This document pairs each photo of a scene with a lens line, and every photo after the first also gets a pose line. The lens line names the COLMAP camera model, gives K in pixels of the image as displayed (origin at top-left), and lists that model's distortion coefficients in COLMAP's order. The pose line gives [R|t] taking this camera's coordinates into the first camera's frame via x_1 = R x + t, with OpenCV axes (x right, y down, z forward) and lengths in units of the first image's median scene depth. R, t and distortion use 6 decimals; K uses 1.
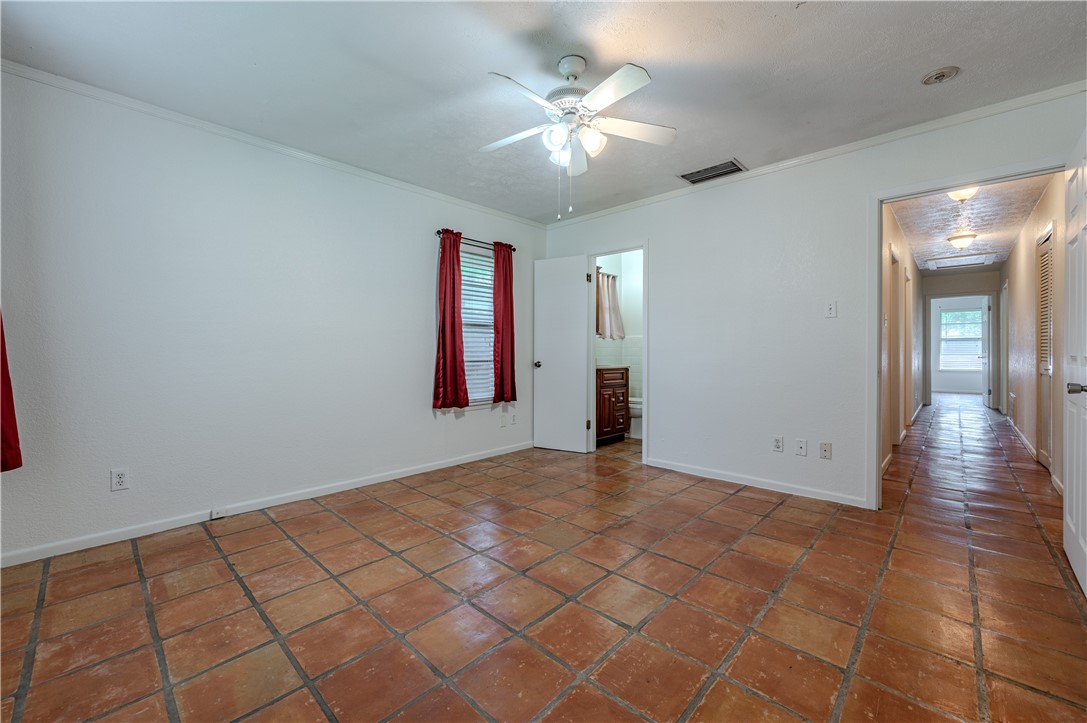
lens RADIAL K [[429.5, 0, 544.5], [0, 429.5, 350.0], [0, 0, 1]] dist [-0.002470, 0.000554]
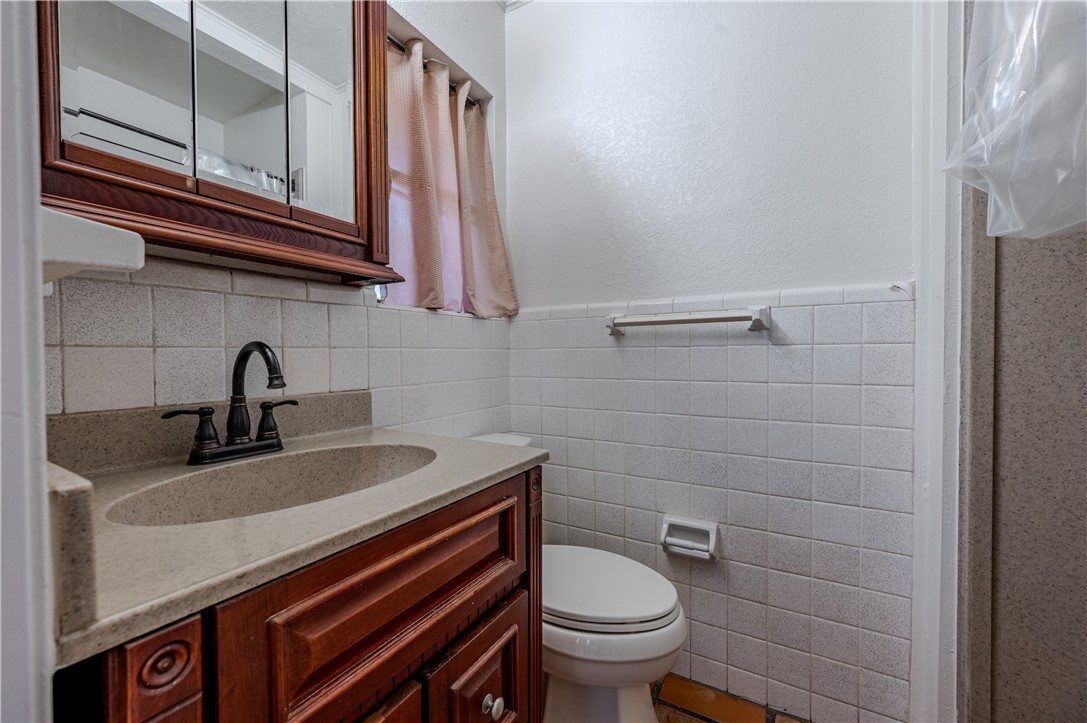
lens RADIAL K [[429.5, 0, 542.0], [0, 429.5, 364.2], [0, 0, 1]] dist [-0.002470, 0.000554]
pose [[0.971601, -0.010048, 0.236411, 0.135759], [0.007248, 0.999893, 0.012709, 0.001034], [-0.236513, -0.010635, 0.971570, 0.725042]]
